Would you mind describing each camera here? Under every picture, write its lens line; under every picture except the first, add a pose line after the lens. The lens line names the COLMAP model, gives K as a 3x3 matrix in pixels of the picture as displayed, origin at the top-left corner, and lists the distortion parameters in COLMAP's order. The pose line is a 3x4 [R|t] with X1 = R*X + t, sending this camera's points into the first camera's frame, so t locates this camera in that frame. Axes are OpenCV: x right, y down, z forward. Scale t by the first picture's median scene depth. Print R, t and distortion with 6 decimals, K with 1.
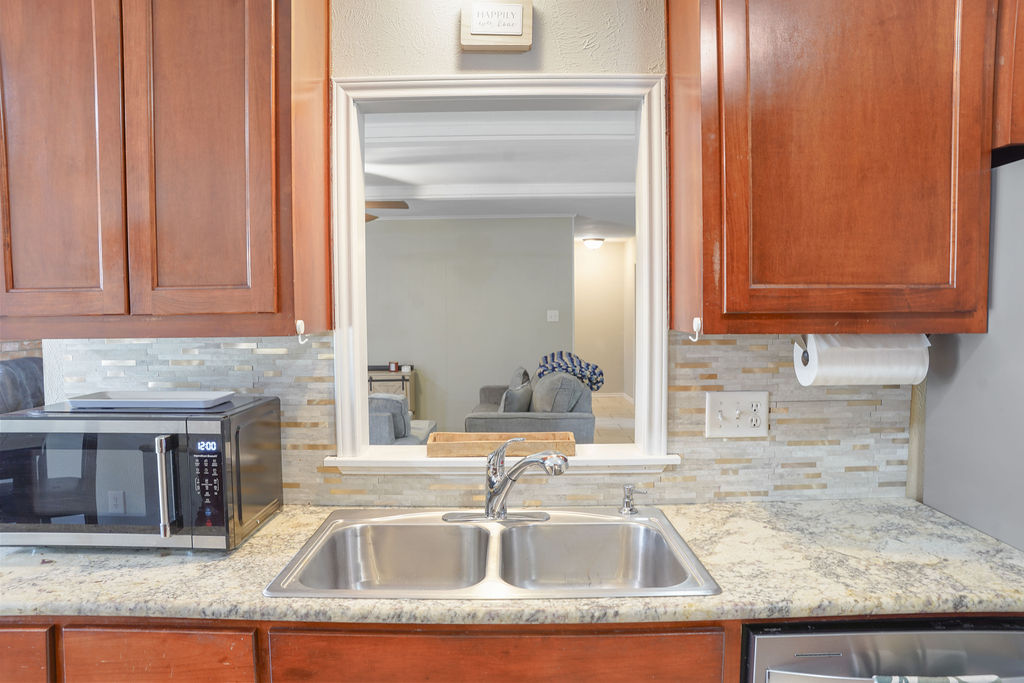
lens RADIAL K [[703.8, 0, 513.0], [0, 703.8, 346.7], [0, 0, 1]] dist [-0.170859, 0.127417]
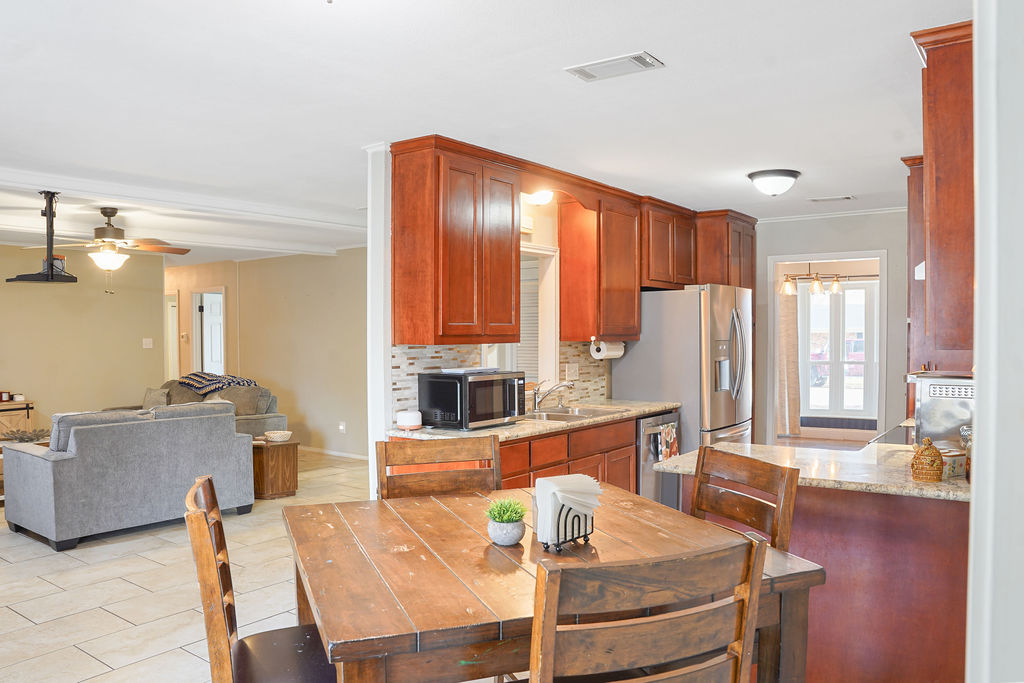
lens RADIAL K [[703.8, 0, 513.0], [0, 703.8, 346.7], [0, 0, 1]] dist [-0.170859, 0.127417]
pose [[0.596248, -0.012762, 0.802699, -2.075068], [0.045946, 0.998777, -0.018249, 0.037989], [-0.801485, 0.047761, 0.596105, -0.492457]]
